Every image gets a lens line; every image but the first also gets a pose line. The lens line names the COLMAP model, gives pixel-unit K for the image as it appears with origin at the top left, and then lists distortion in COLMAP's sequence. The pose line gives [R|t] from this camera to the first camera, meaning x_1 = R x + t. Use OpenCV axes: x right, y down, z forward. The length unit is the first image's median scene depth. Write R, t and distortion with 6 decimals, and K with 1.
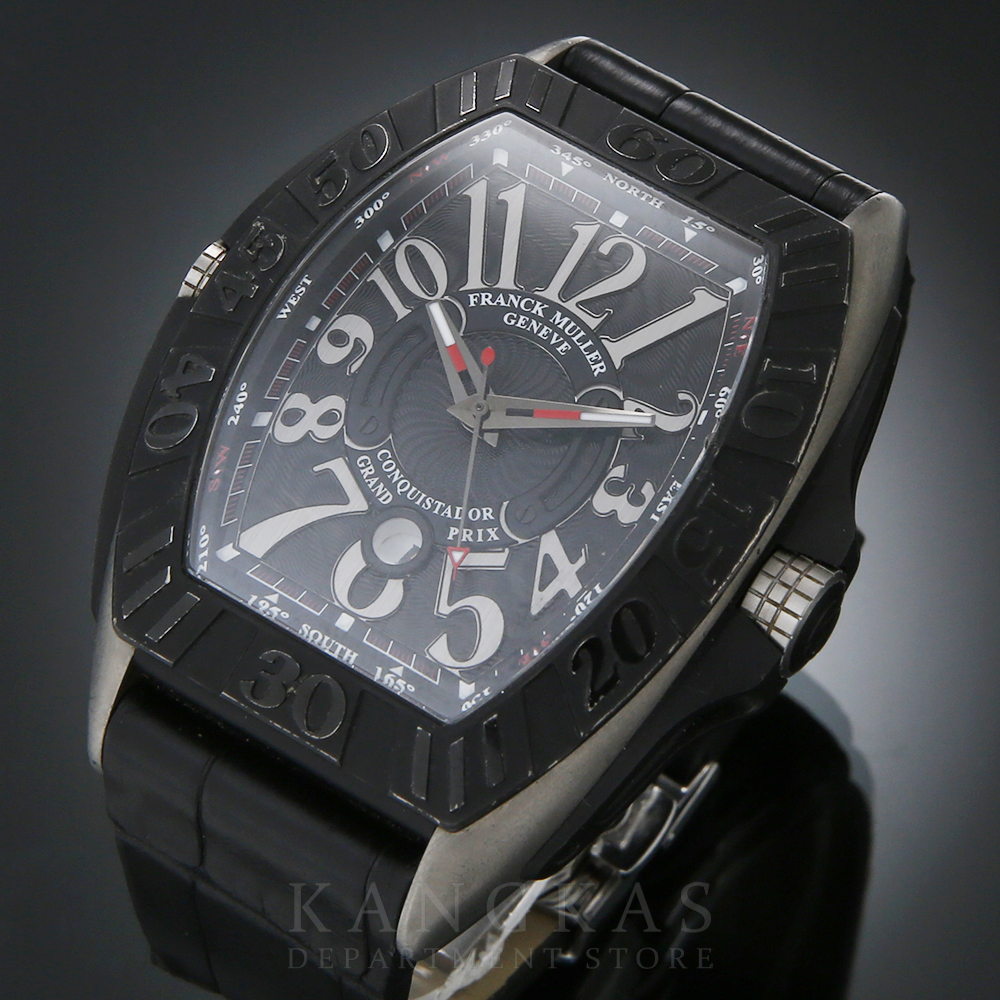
lens RADIAL K [[4749.4, 0, 500.0], [0, 4749.4, 500.0], [0, 0, 1]] dist [0.117194, -1.549528]
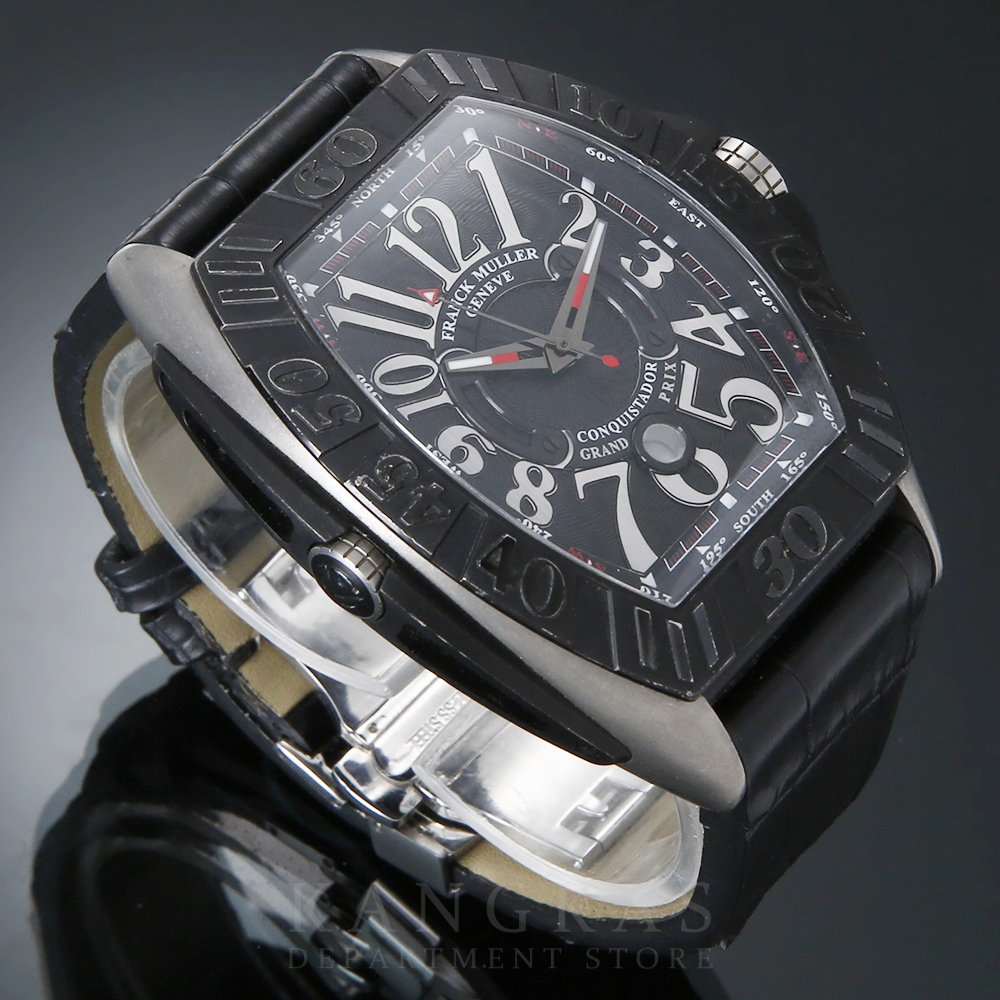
lens RADIAL K [[4749.4, 0, 500.0], [0, 4749.4, 500.0], [0, 0, 1]] dist [0.117194, -1.549528]
pose [[0.081916, -0.822057, 0.563483, -0.665241], [0.813985, 0.381421, 0.438116, -0.507057], [-0.575081, 0.422778, 0.700387, 0.238849]]
